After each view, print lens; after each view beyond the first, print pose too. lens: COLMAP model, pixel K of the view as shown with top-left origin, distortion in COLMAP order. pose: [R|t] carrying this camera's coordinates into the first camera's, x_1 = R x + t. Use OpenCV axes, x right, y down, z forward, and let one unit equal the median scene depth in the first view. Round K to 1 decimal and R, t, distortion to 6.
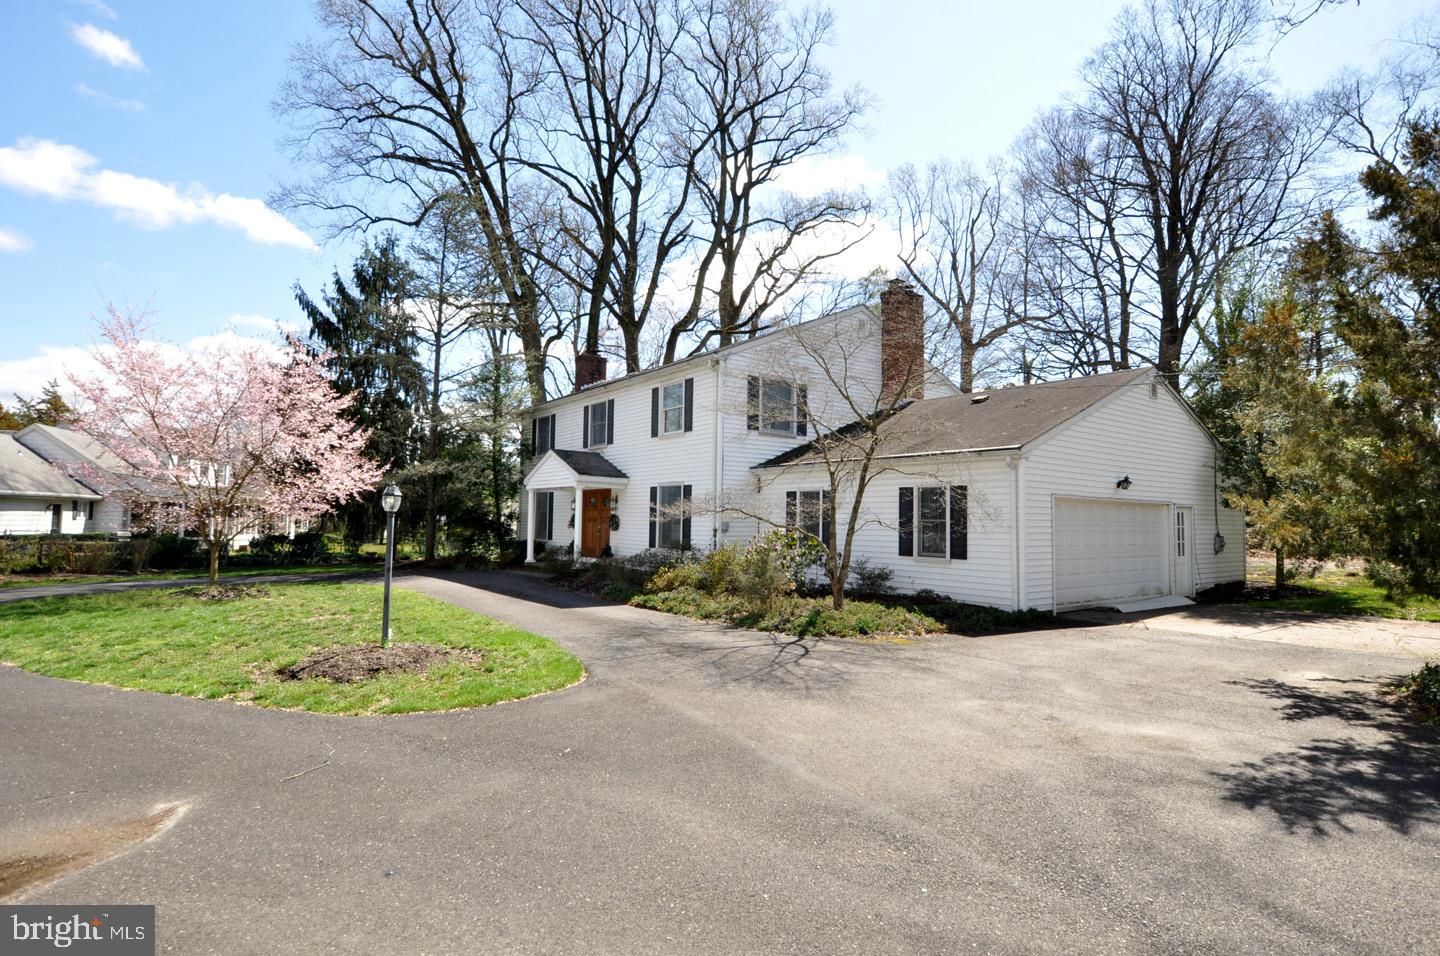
lens RADIAL K [[742.9, 0, 720.0], [0, 742.9, 478.0], [0, 0, 1]] dist [-0.000041, -0.000007]
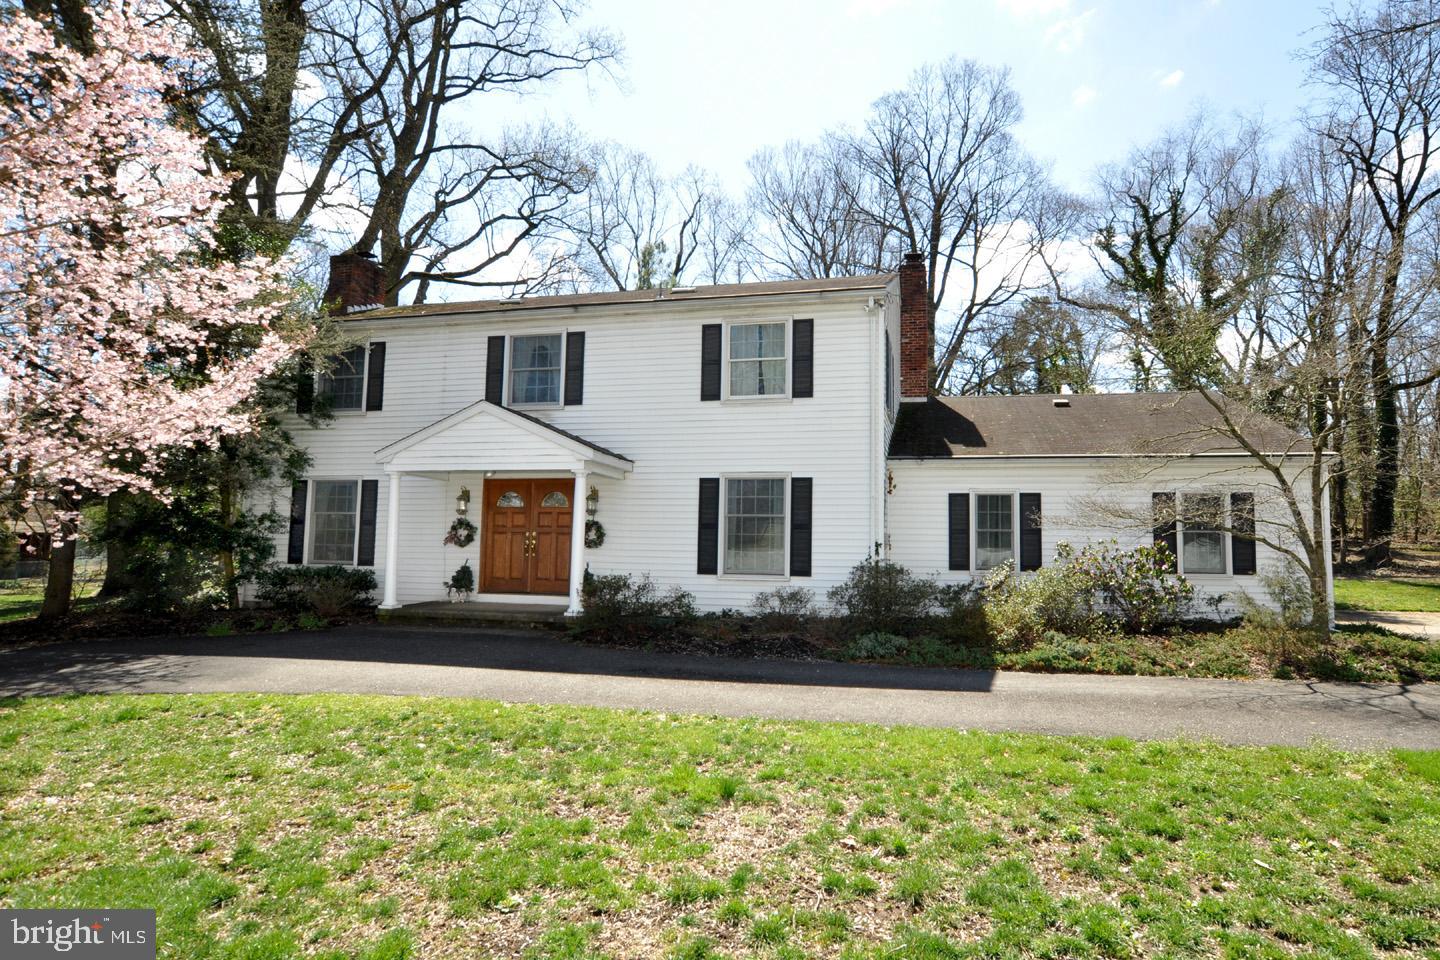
lens RADIAL K [[741.3, 0, 720.0], [0, 741.3, 480.0], [0, 0, 1]] dist [-0.000053, 0.000106]
pose [[0.747344, 0.053357, 0.662291, -0.458240], [-0.040631, 0.998575, -0.034601, 0.032039], [-0.663194, -0.001050, 0.748447, 0.464653]]
